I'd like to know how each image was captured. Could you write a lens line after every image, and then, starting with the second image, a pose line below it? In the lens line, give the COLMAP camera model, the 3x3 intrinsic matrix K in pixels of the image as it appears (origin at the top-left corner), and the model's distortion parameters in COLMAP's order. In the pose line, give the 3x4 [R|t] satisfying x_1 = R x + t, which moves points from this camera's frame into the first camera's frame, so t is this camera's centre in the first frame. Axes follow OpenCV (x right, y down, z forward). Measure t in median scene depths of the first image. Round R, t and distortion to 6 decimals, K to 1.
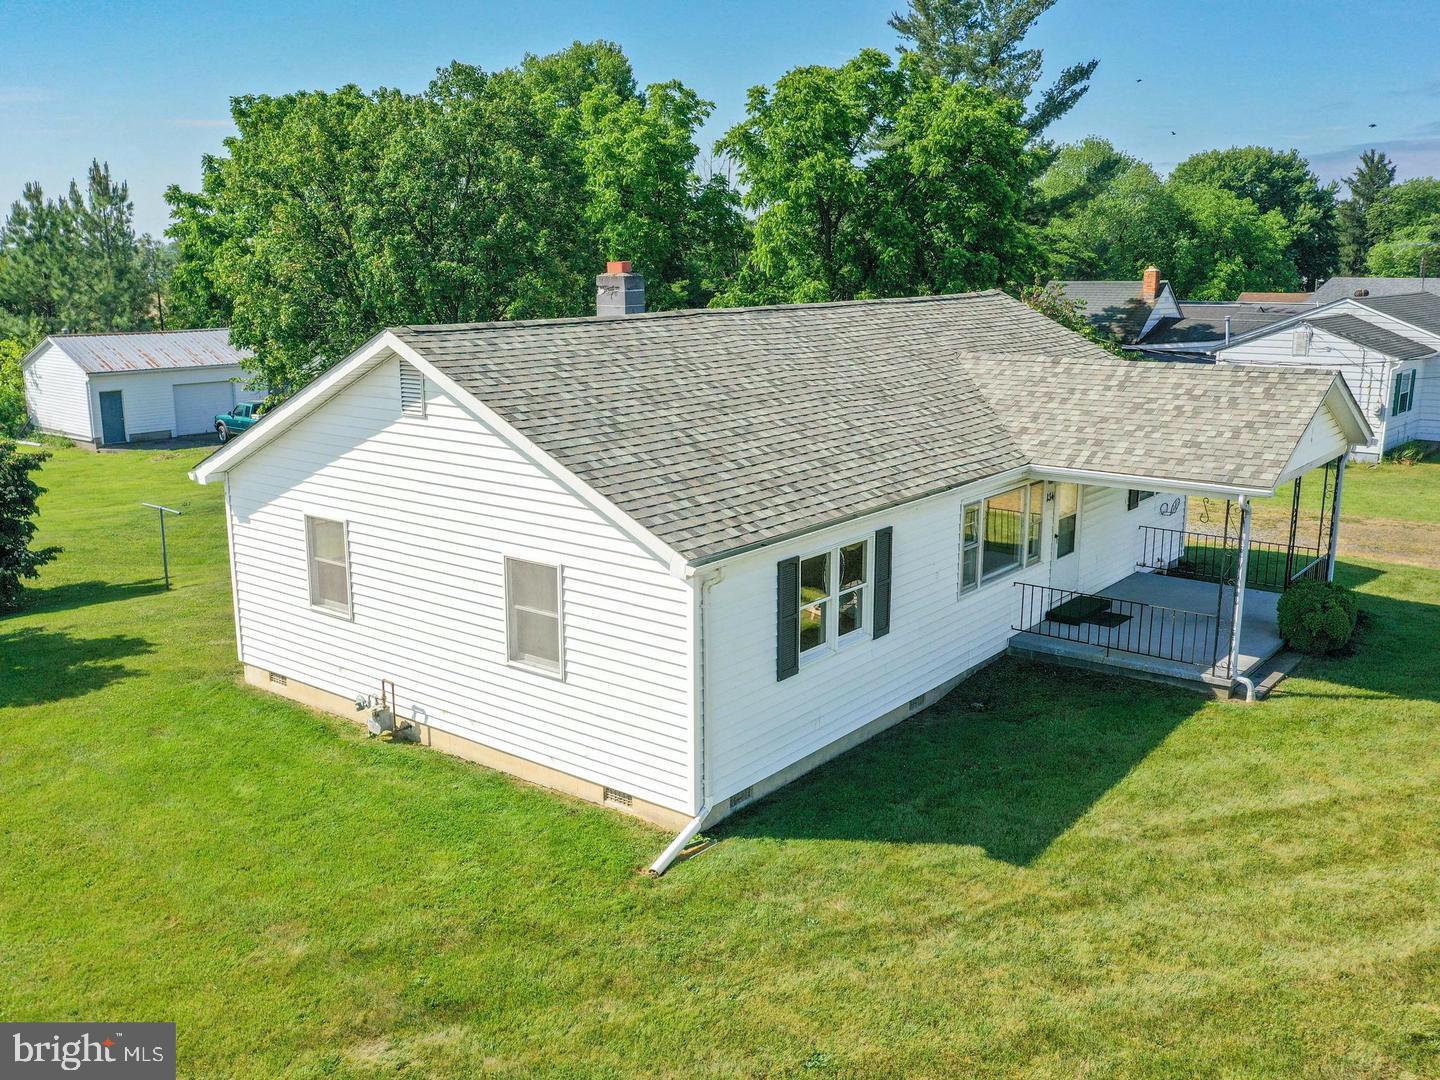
lens RADIAL K [[1269.8, 0, 686.6], [0, 1269.8, 549.9], [0, 0, 1]] dist [0.002044, 0.016769]
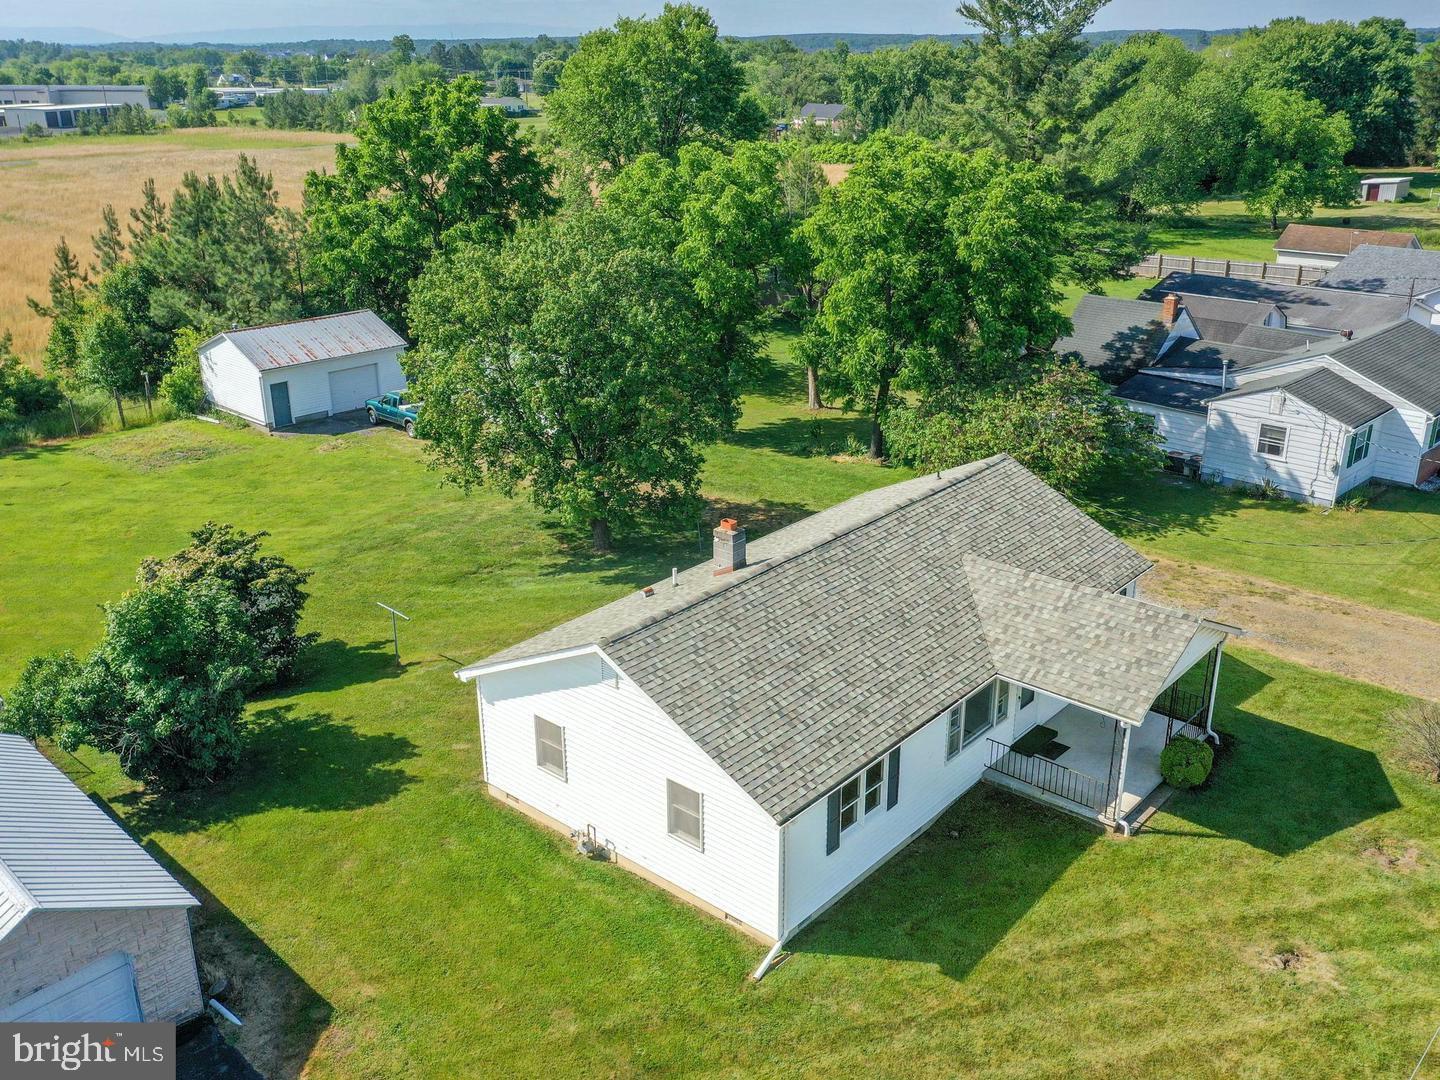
lens RADIAL K [[1269.8, 0, 712.8], [0, 1269.8, 540.4], [0, 0, 1]] dist [0.002044, 0.016769]
pose [[0.999327, 0.009567, -0.035426, -0.021235], [-0.004309, 0.989332, 0.145616, -0.465279], [0.036441, -0.145365, 0.988707, -0.525568]]
